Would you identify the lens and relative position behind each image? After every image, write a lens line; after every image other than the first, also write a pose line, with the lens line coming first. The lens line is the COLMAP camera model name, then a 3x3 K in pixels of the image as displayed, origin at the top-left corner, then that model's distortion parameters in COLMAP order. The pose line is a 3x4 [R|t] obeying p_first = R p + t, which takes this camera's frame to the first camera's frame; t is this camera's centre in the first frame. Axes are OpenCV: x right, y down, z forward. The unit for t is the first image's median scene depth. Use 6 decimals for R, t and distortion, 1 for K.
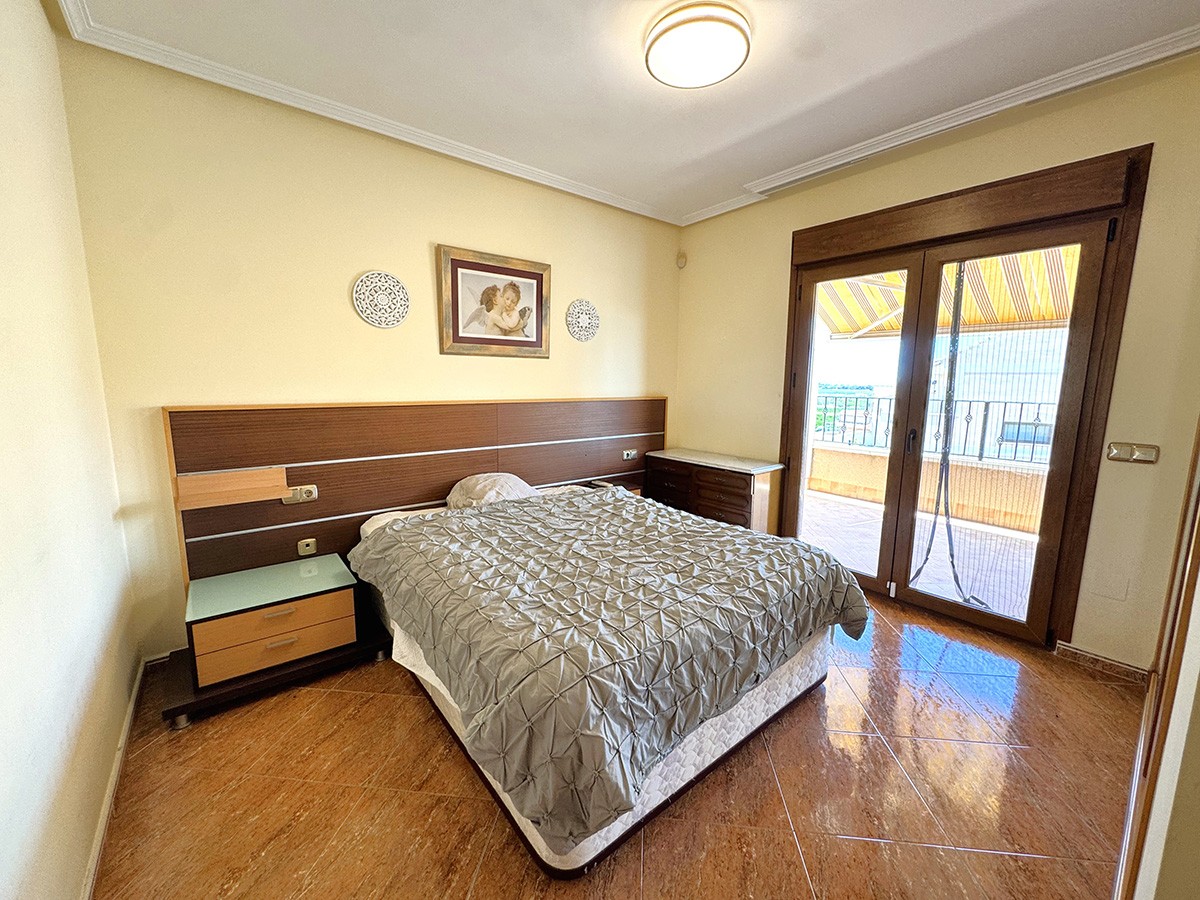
lens RADIAL K [[479.9, 0, 598.8], [0, 479.9, 450.7], [0, 0, 1]] dist [-0.002381, -0.000069]
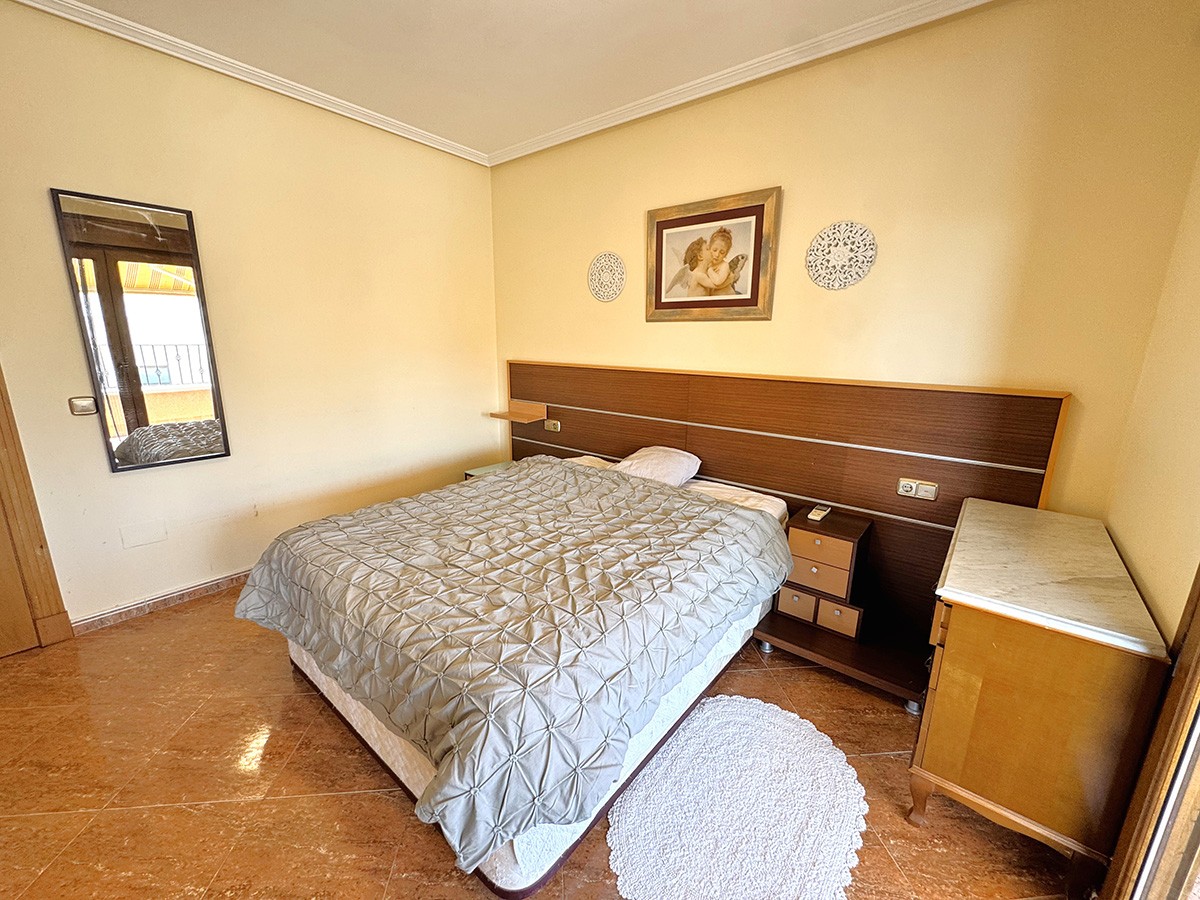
lens RADIAL K [[479.9, 0, 593.7], [0, 479.9, 449.9], [0, 0, 1]] dist [-0.002381, -0.000069]
pose [[0.192764, 0.212704, -0.957914, 0.657934], [-0.156492, 0.970392, 0.183983, -0.101832], [0.968686, 0.114440, 0.220343, 0.664793]]
